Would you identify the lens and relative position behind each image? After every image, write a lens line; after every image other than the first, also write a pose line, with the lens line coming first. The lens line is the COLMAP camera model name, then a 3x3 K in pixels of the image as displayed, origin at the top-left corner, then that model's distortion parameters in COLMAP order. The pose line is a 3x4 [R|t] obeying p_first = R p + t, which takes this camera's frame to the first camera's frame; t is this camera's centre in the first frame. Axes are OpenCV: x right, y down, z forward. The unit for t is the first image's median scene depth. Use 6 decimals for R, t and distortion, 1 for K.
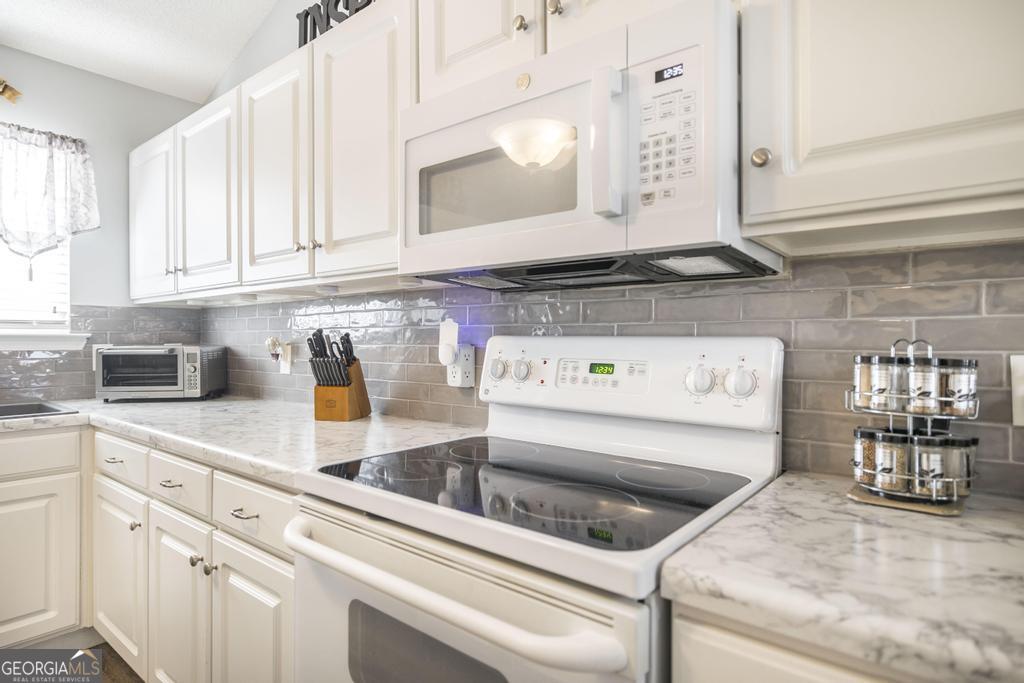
lens RADIAL K [[560.7, 0, 518.8], [0, 560.7, 335.1], [0, 0, 1]] dist [0.002129, 0.001029]
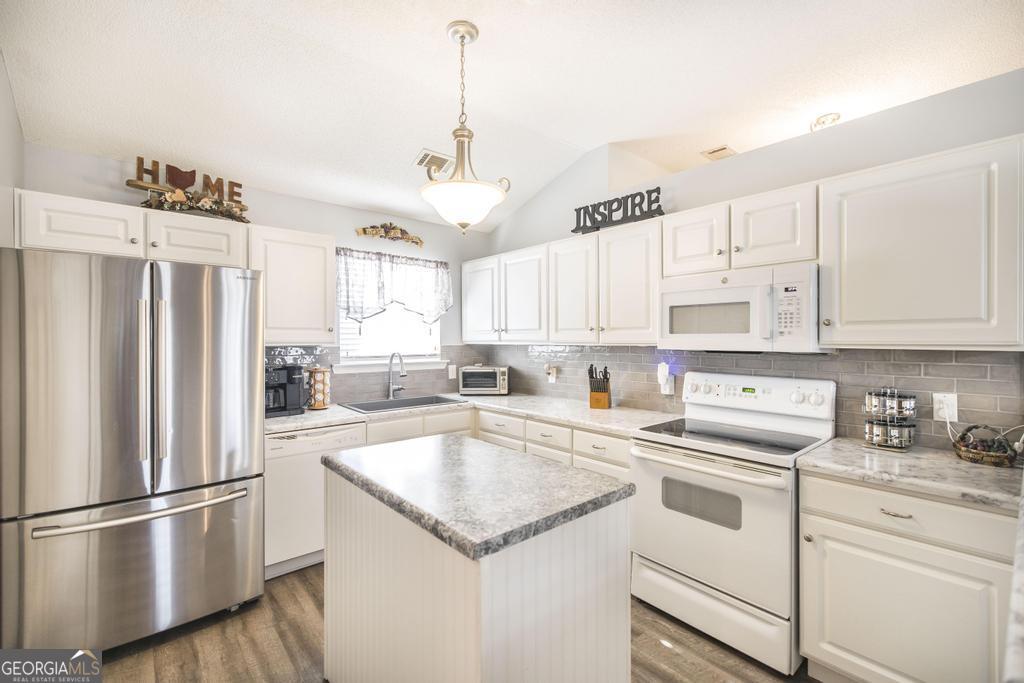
lens RADIAL K [[444.6, 0, 530.5], [0, 444.6, 337.4], [0, 0, 1]] dist [-0.000845, 0.001851]
pose [[0.987027, 0.000350, -0.160555, -0.458308], [-0.000289, 1.000000, 0.000407, -0.163162], [0.160556, -0.000356, 0.987027, -0.971954]]
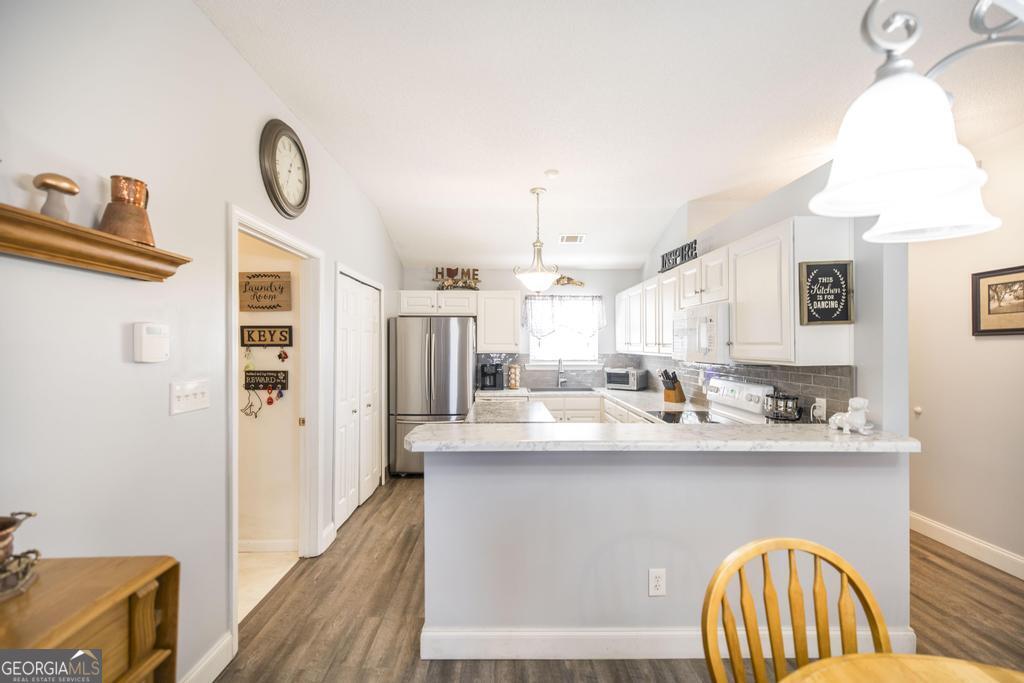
lens RADIAL K [[444.6, 0, 514.5], [0, 444.6, 344.0], [0, 0, 1]] dist [-0.000845, 0.001851]
pose [[0.647359, 0.001751, -0.762183, 1.260239], [0.001258, 0.999994, 0.003366, -0.217717], [0.762184, -0.003138, 0.647353, -1.527938]]
